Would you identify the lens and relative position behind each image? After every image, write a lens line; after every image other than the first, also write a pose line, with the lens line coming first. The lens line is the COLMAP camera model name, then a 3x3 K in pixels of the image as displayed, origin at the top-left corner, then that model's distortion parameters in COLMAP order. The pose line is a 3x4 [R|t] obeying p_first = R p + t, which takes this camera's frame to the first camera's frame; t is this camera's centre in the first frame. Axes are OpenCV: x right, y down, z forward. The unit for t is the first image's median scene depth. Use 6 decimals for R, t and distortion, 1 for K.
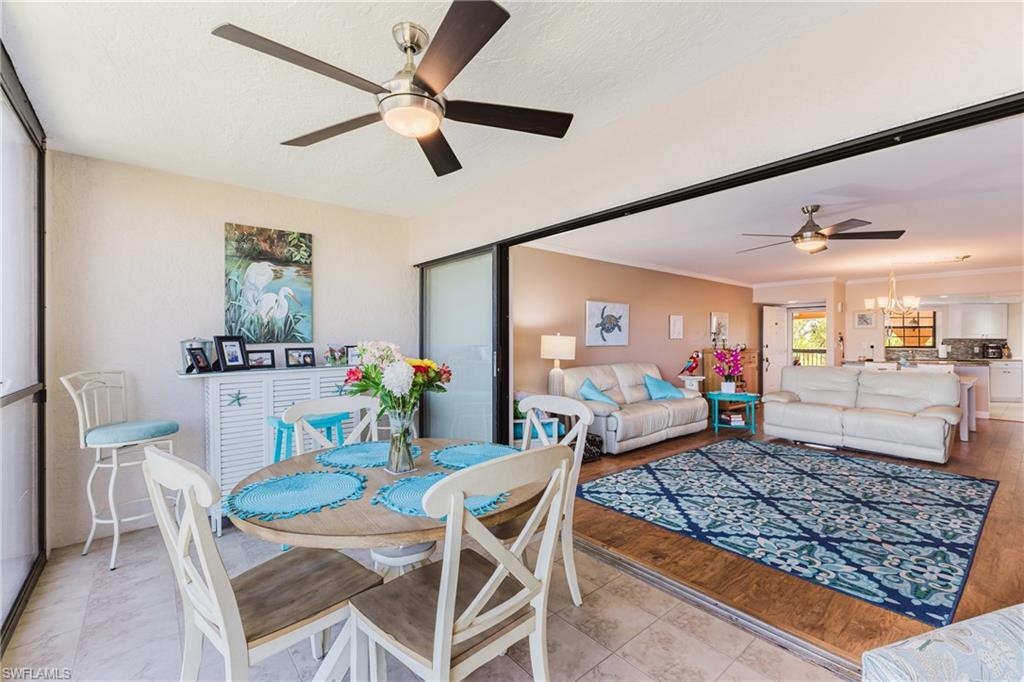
lens RADIAL K [[441.1, 0, 512.5], [0, 441.1, 345.6], [0, 0, 1]] dist [-0.001915, 0.000143]
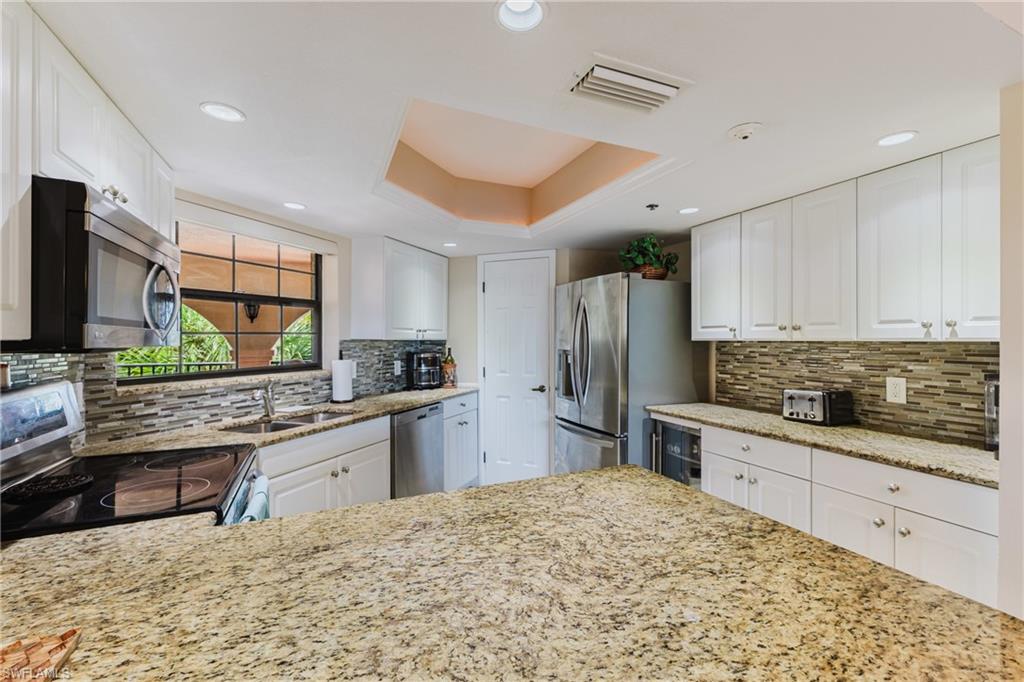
lens RADIAL K [[440.5, 0, 510.2], [0, 440.5, 340.9], [0, 0, 1]] dist [0.000923, 0.000023]
pose [[0.272731, -0.001748, 0.962089, 1.073660], [0.007716, 0.999970, -0.000370, -0.020158], [-0.962060, 0.007524, 0.272736, 1.212963]]
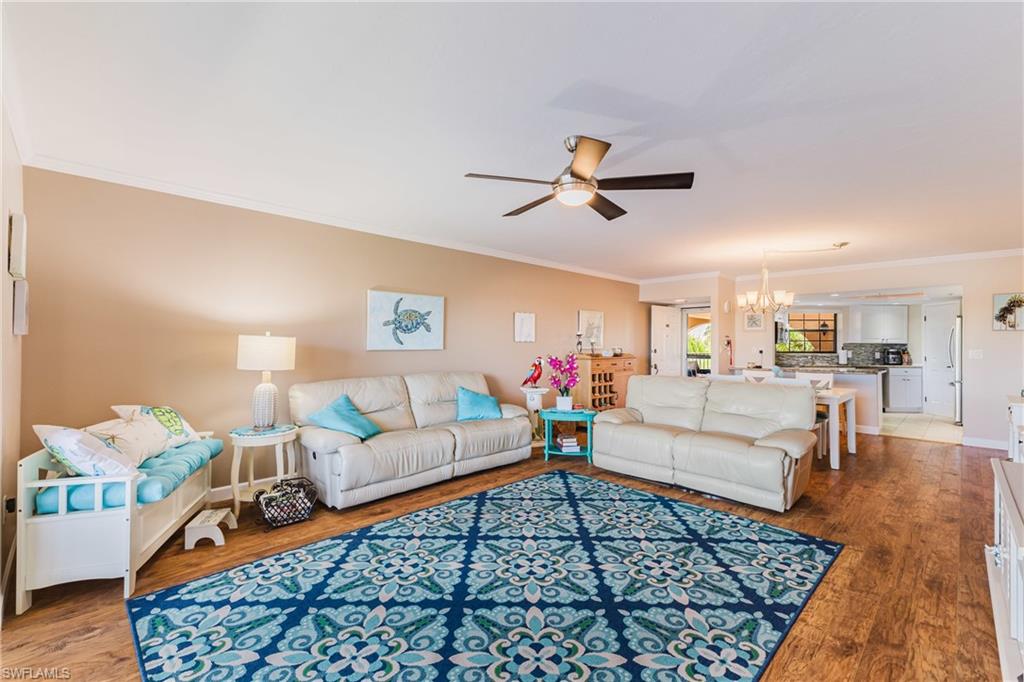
lens RADIAL K [[461.7, 0, 510.2], [0, 461.7, 338.8], [0, 0, 1]] dist [0.018625, 0.000795]
pose [[0.994136, 0.004377, 0.108047, 0.284311], [-0.001856, 0.999724, -0.023425, -0.000854], [-0.108120, 0.023087, 0.993870, 0.173227]]
